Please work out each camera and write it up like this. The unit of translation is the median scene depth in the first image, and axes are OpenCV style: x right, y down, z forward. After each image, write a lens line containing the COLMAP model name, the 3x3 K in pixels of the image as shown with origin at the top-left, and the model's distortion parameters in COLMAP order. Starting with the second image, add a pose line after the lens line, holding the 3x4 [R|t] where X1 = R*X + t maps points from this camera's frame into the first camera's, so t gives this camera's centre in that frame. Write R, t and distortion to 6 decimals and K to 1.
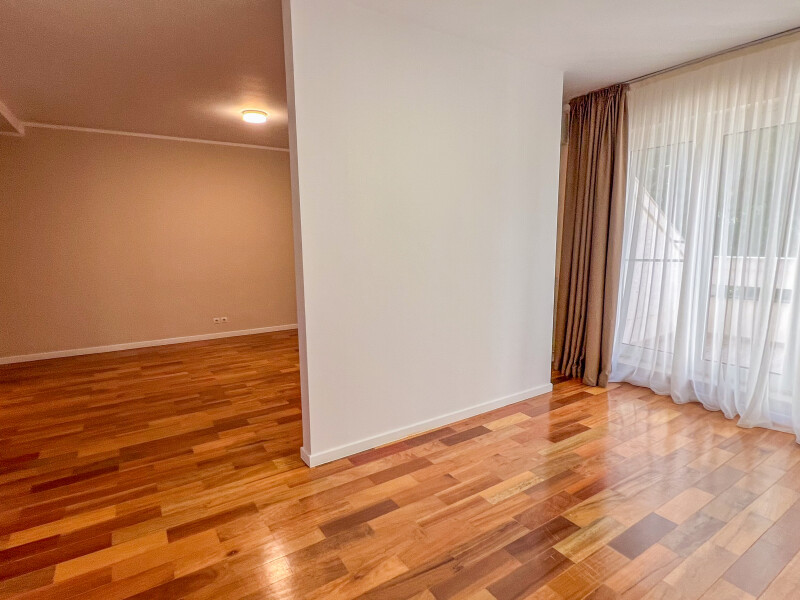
lens RADIAL K [[430.5, 0, 401.3], [0, 430.5, 302.6], [0, 0, 1]] dist [0.004744, 0.000150]
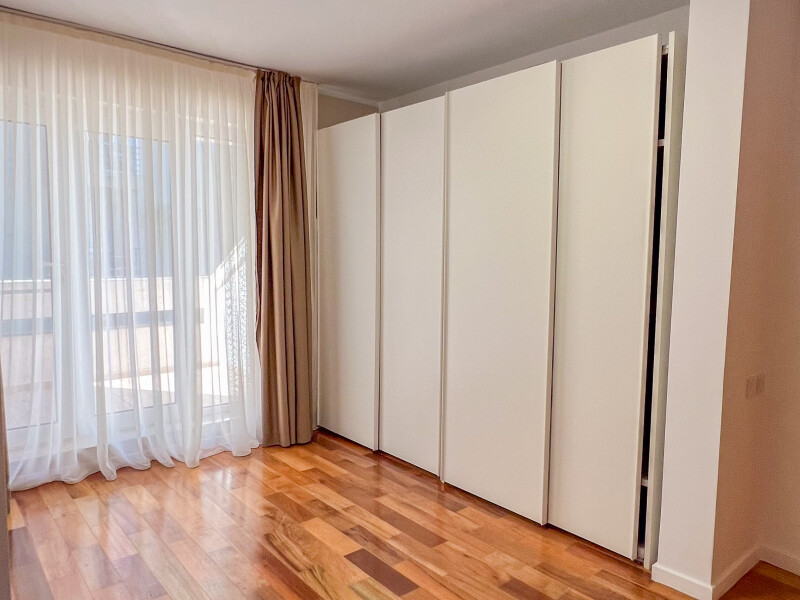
lens RADIAL K [[561.0, 0, 400.0], [0, 561.0, 300.0], [0, 0, 1]] dist [0.006984, -0.000126]
pose [[-0.088479, -0.072847, 0.993411, -0.370363], [0.146234, 0.985566, 0.085296, -0.087676], [-0.985285, 0.152817, -0.076549, 0.578259]]
